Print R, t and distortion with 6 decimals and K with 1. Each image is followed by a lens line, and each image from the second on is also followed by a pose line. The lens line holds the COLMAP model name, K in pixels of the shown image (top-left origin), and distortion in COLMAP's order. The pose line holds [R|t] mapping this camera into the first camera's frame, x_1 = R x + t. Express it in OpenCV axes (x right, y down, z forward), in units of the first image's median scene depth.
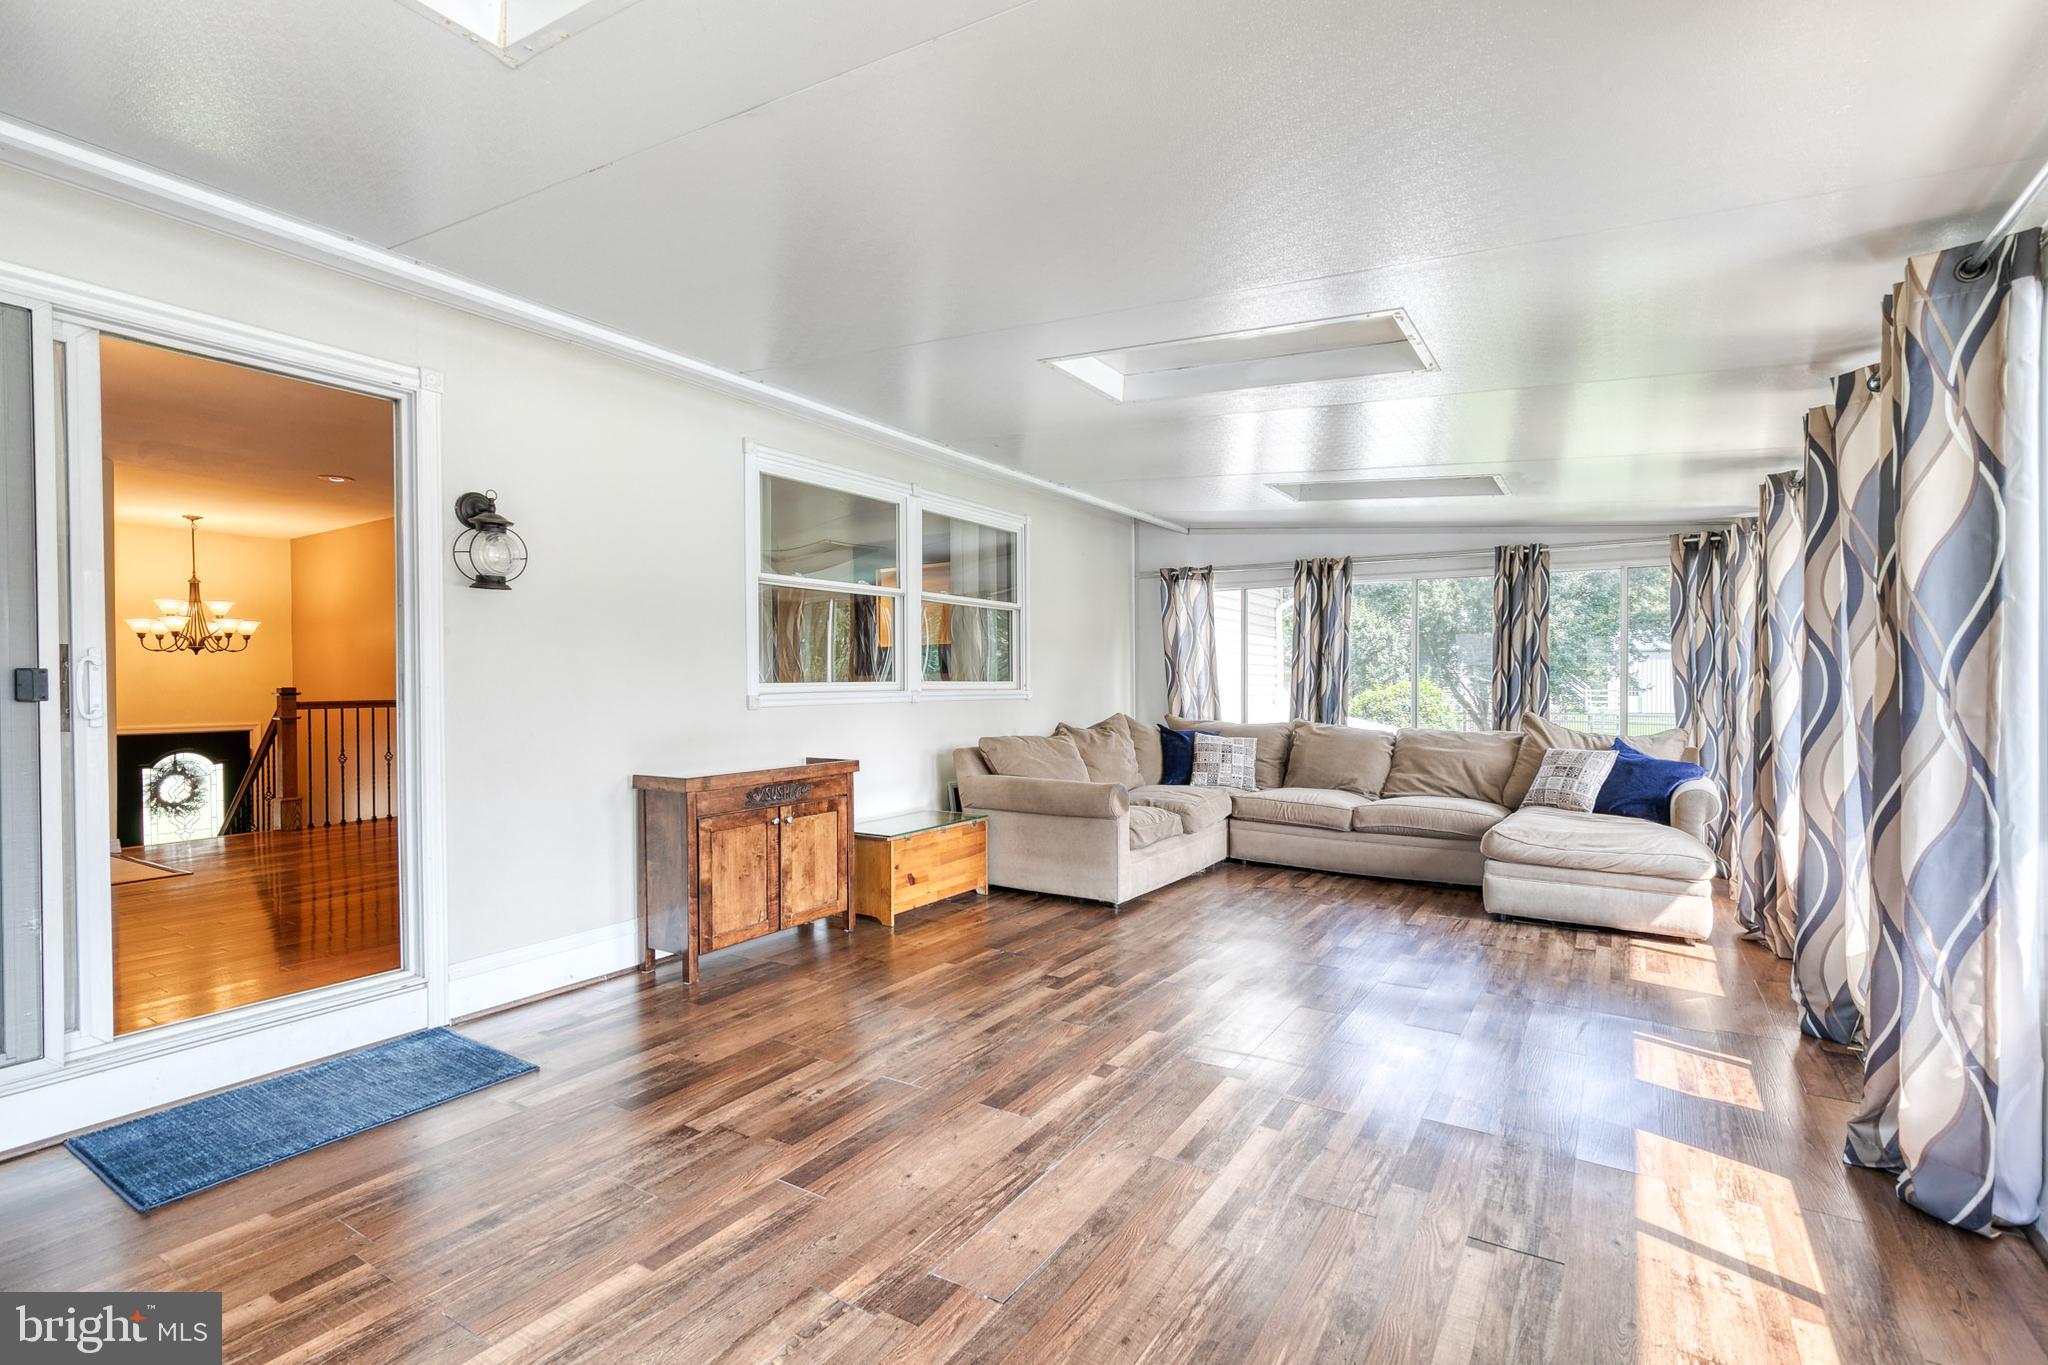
lens RADIAL K [[923.9, 0, 1024.0], [0, 923.9, 682.5], [0, 0, 1]] dist [0.002629, 0.000067]
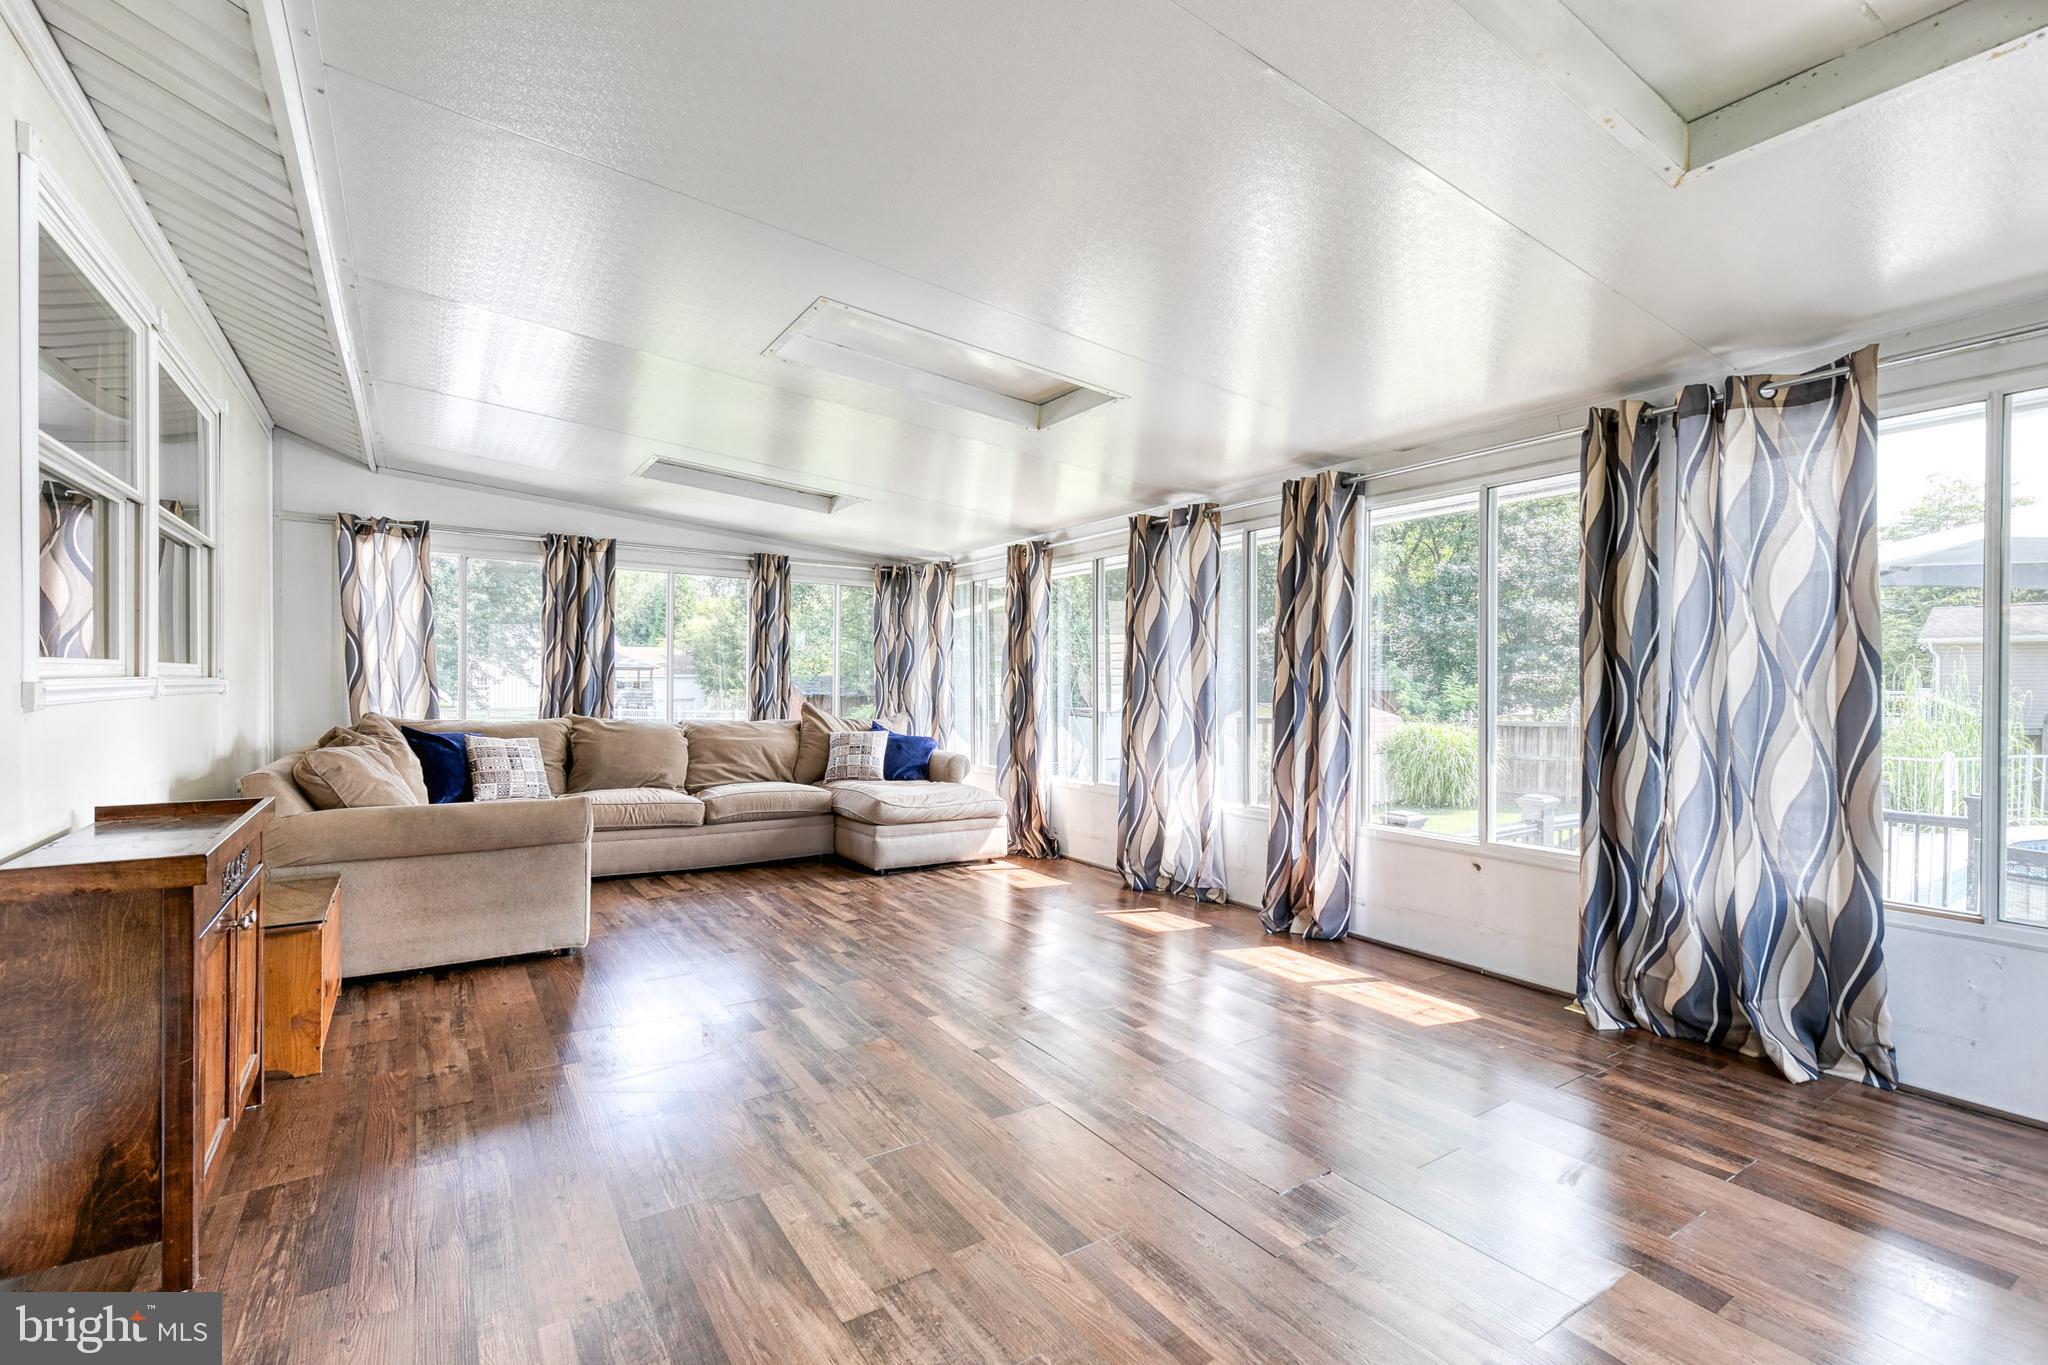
lens RADIAL K [[934.7, 0, 1048.7], [0, 934.7, 668.8], [0, 0, 1]] dist [0.011615, -0.000711]
pose [[0.395136, 0.019671, 0.918412, -0.480418], [-0.010593, 0.999802, -0.016857, 0.008368], [-0.918562, -0.003068, 0.395266, 0.304951]]
